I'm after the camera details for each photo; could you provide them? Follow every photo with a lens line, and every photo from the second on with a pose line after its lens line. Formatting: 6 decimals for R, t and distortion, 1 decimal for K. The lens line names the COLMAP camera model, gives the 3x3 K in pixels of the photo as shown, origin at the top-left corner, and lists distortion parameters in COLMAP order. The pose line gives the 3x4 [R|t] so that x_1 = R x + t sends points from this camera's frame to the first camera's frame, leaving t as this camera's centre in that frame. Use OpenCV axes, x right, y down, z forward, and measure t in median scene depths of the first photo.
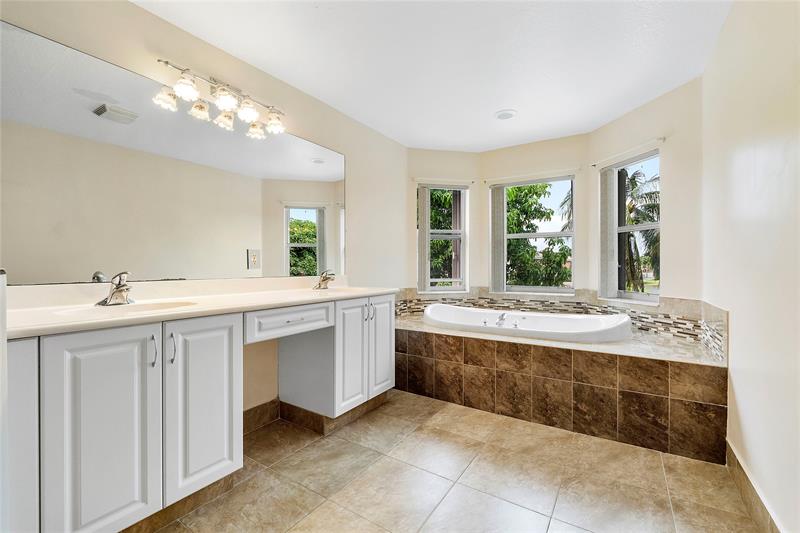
lens RADIAL K [[342.0, 0, 401.9], [0, 342.0, 264.2], [0, 0, 1]] dist [-0.003550, -0.000096]
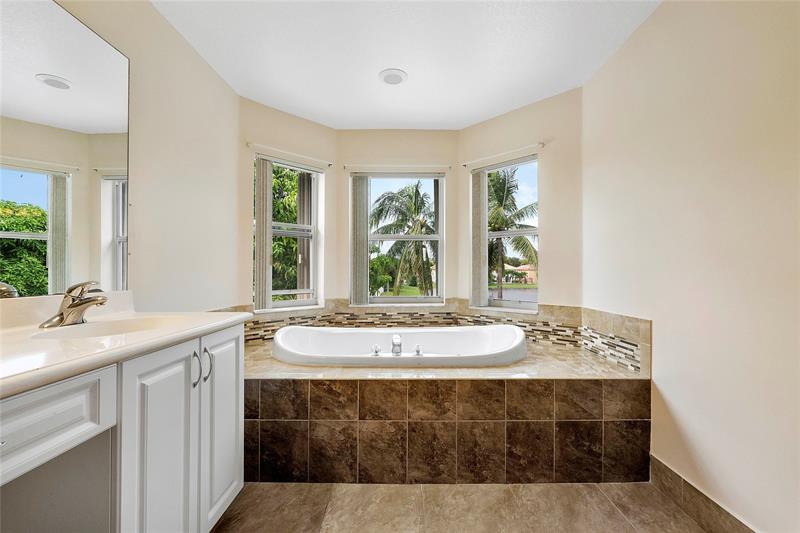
lens RADIAL K [[339.3, 0, 400.4], [0, 339.3, 270.1], [0, 0, 1]] dist [-0.005804, -0.000098]
pose [[0.843515, 0.004055, 0.537090, -0.107573], [-0.003012, 0.999991, -0.002820, 0.001058], [-0.537097, 0.000761, 0.843520, 0.405441]]
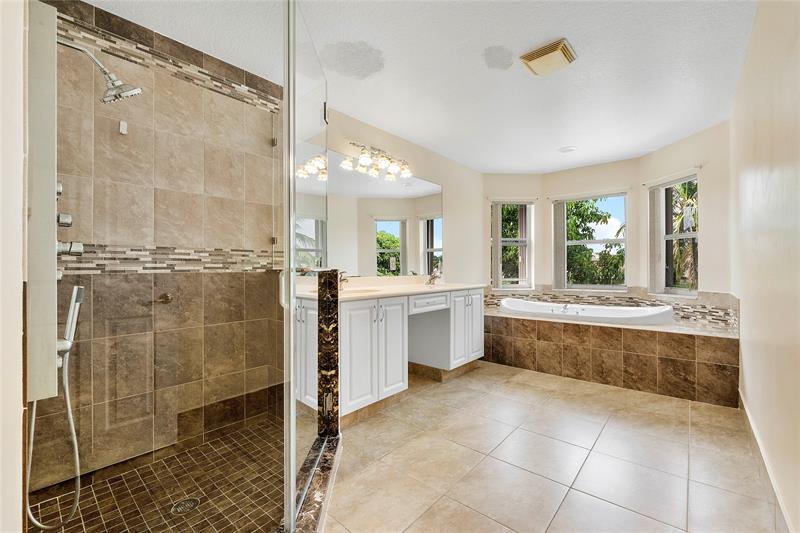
lens RADIAL K [[342.0, 0, 401.9], [0, 342.0, 264.2], [0, 0, 1]] dist [-0.003550, -0.000096]
pose [[0.991004, -0.004464, -0.133757, -0.167177], [0.003484, 0.999965, -0.007564, 0.000201], [0.133786, 0.007030, 0.990985, -0.413326]]
